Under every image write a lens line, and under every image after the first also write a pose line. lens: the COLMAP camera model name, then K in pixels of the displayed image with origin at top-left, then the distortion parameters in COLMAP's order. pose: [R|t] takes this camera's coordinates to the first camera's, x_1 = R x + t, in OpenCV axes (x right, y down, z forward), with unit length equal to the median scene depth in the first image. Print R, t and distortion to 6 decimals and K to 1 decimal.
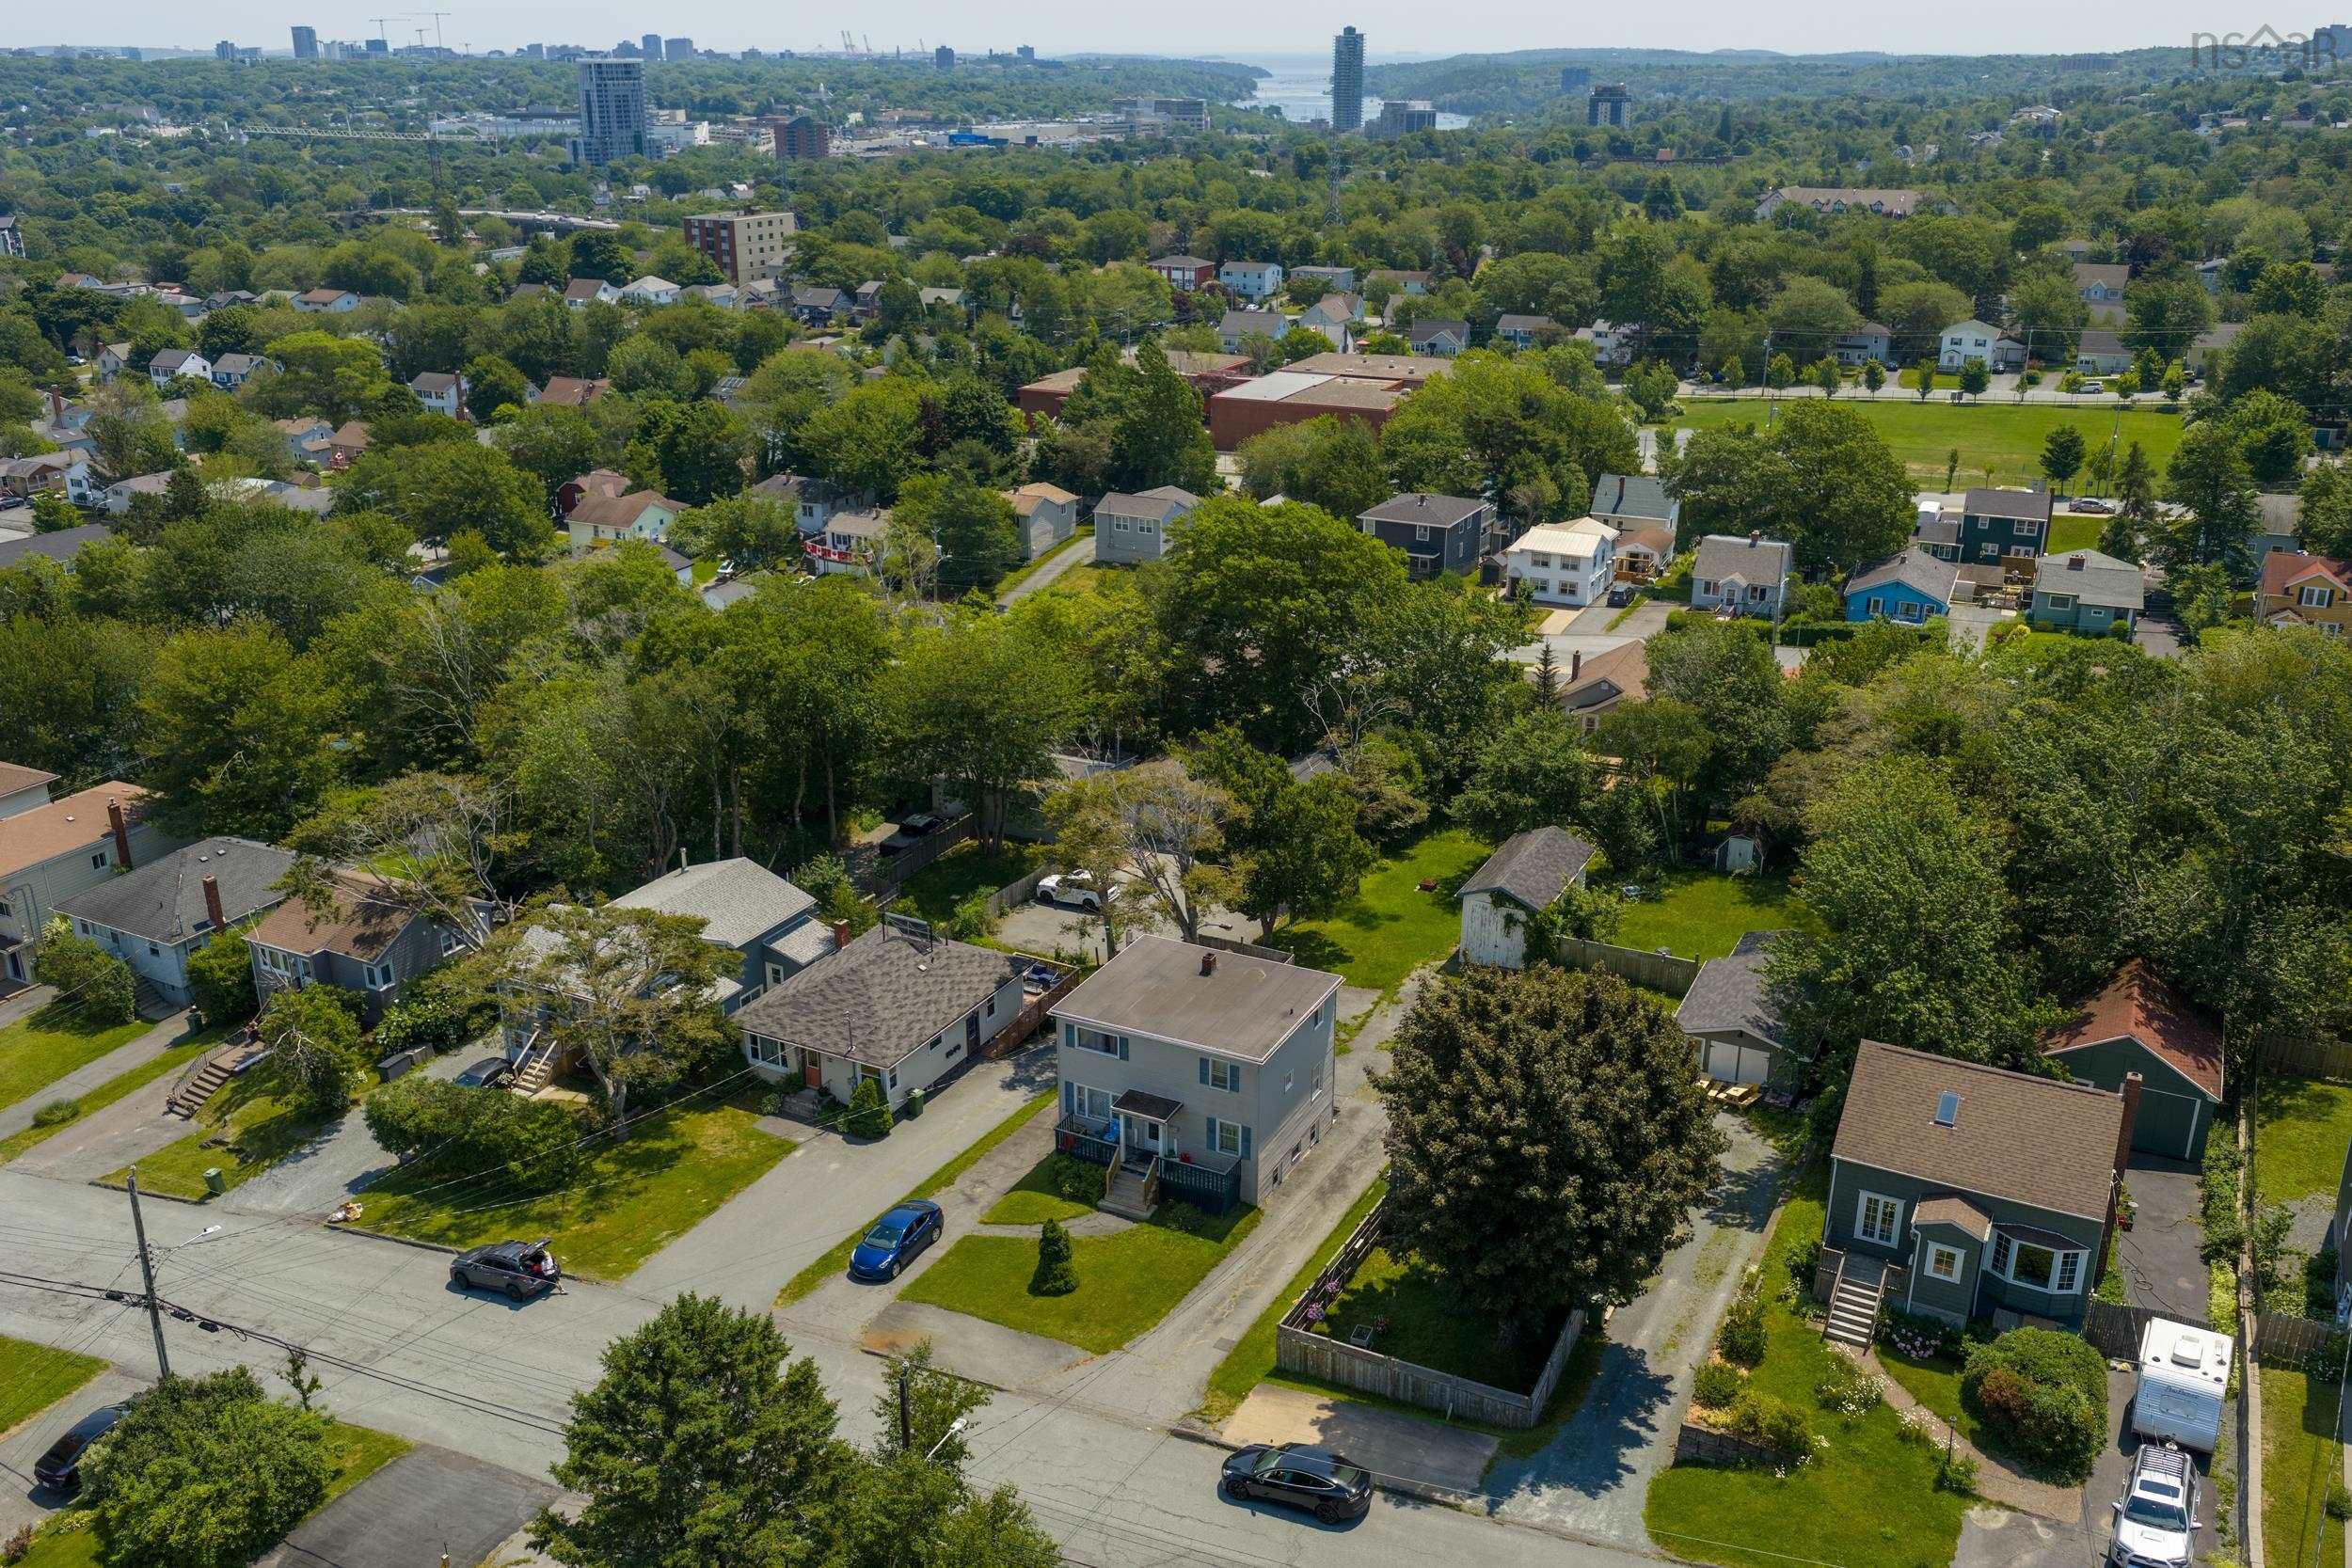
lens RADIAL K [[1978.9, 0, 1176.0], [0, 1978.9, 784.0], [0, 0, 1]] dist [0.077152, -0.289113]
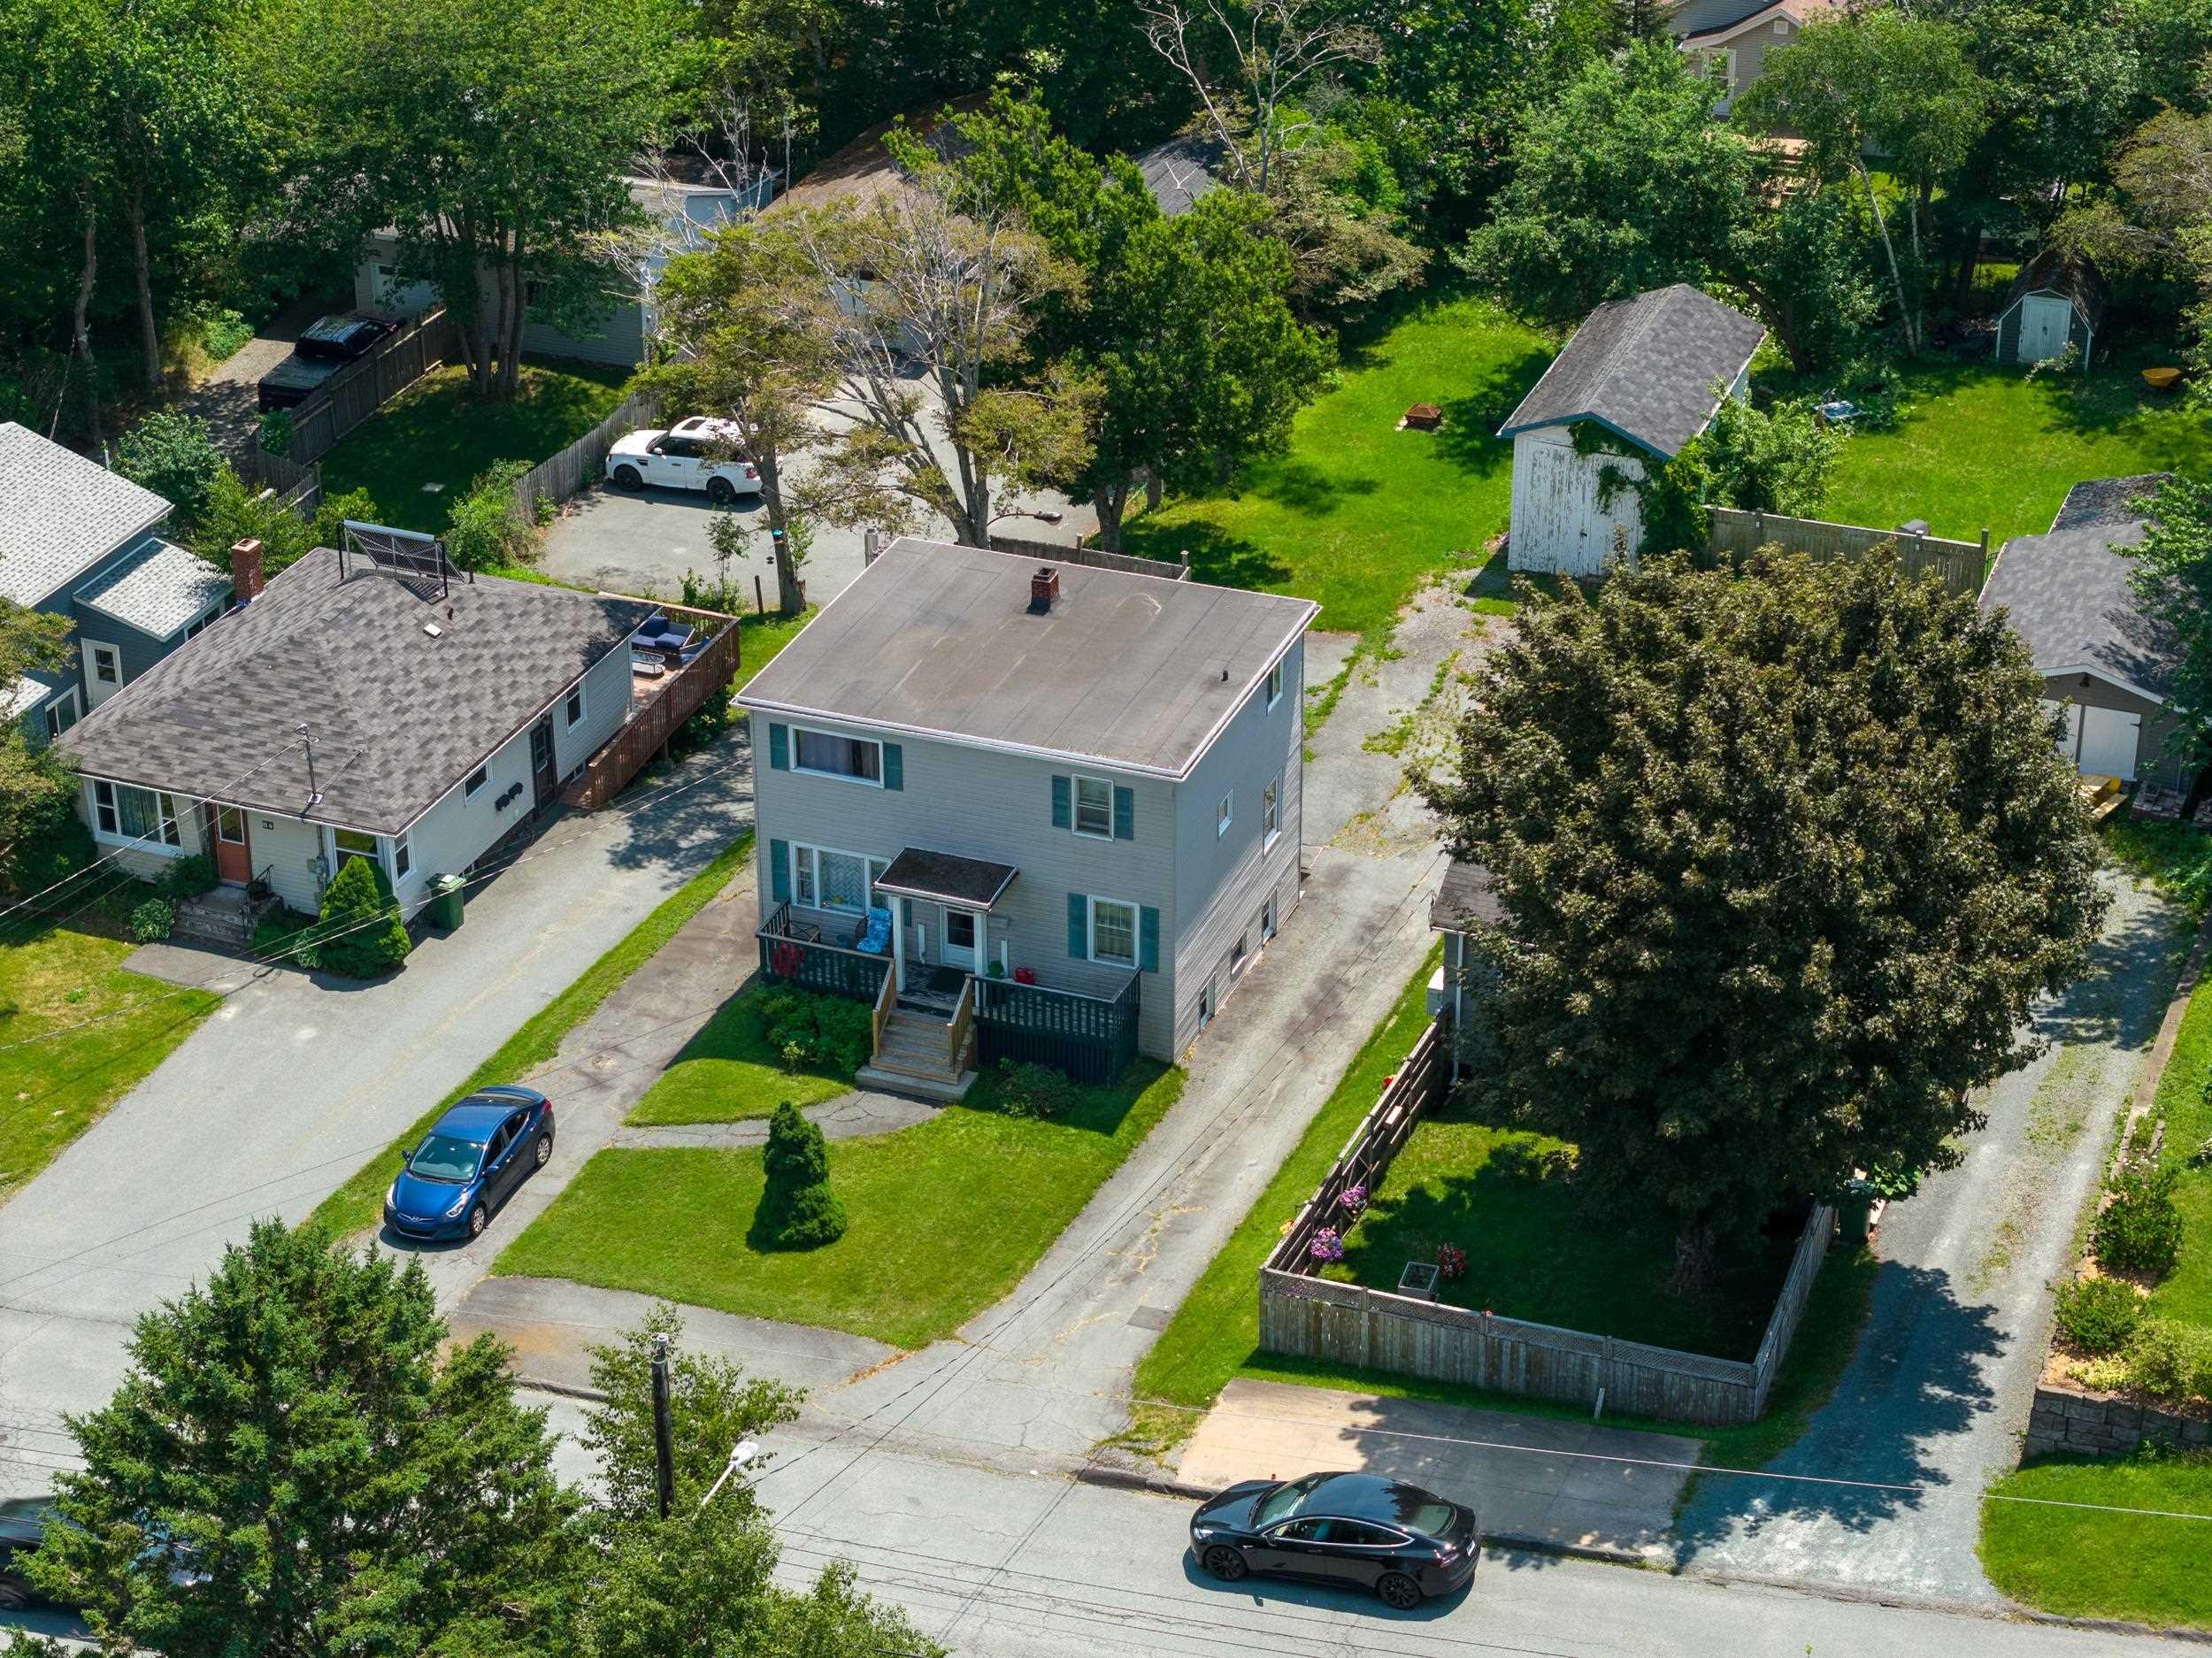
lens RADIAL K [[4446.7, 0, 1106.0], [0, 4446.7, 829.0], [0, 0, 1]] dist [-0.189316, 0.624090]
pose [[0.994947, -0.051862, 0.085972, -0.063223], [0.039805, 0.989847, 0.136452, -0.000087], [-0.092176, -0.132341, 0.986909, -0.091990]]
